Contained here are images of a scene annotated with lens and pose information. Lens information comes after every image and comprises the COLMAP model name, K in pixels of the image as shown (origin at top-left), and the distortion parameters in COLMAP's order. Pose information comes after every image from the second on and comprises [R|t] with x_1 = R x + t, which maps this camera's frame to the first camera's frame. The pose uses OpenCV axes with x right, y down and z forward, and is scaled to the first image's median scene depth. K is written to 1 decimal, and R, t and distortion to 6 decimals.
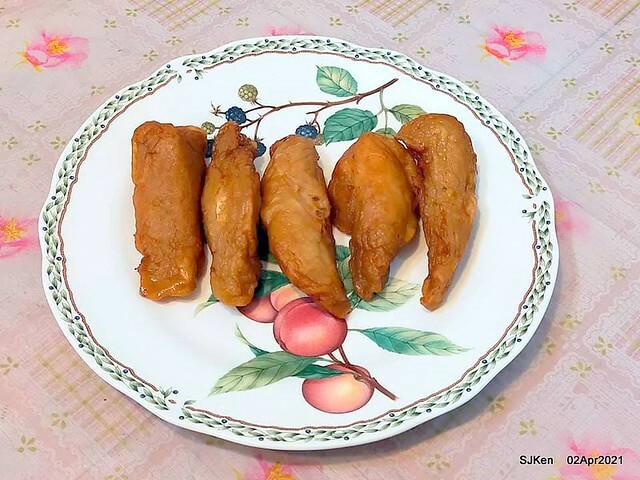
lens RADIAL K [[913.8, 0, 320.0], [0, 913.8, 240.0], [0, 0, 1]] dist [0.032298, 0.026825]
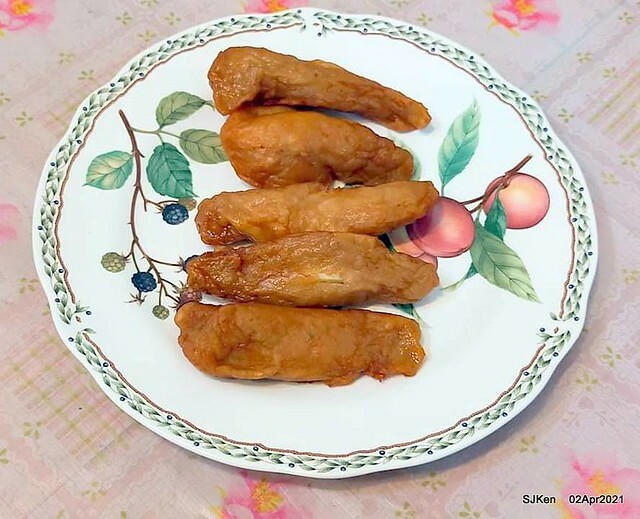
lens RADIAL K [[1002.5, 0, 304.8], [0, 1002.5, 261.0], [0, 0, 1]] dist [0.019642, -0.079872]
pose [[0.050668, -0.858505, 0.510296, -0.582687], [0.775024, 0.356060, 0.522072, -0.553072], [-0.629898, 0.369039, 0.683403, 0.342359]]
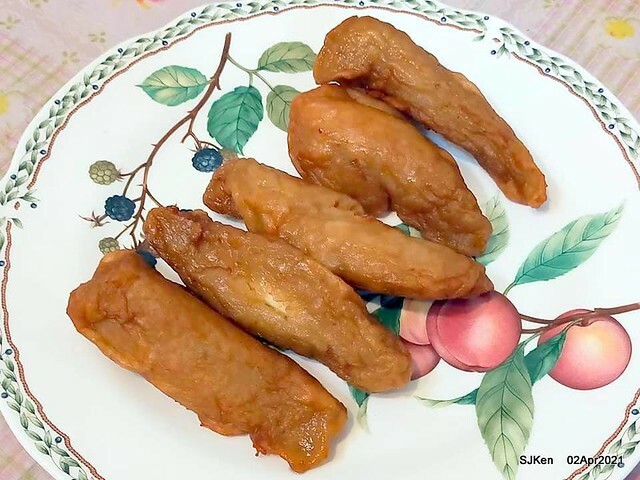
lens RADIAL K [[913.8, 0, 320.0], [0, 913.8, 240.0], [0, 0, 1]] dist [0.032298, 0.026825]
pose [[0.621415, -0.670151, 0.405884, -0.331363], [0.640652, 0.732843, 0.229142, -0.201634], [-0.451009, 0.117638, 0.884733, 0.365279]]
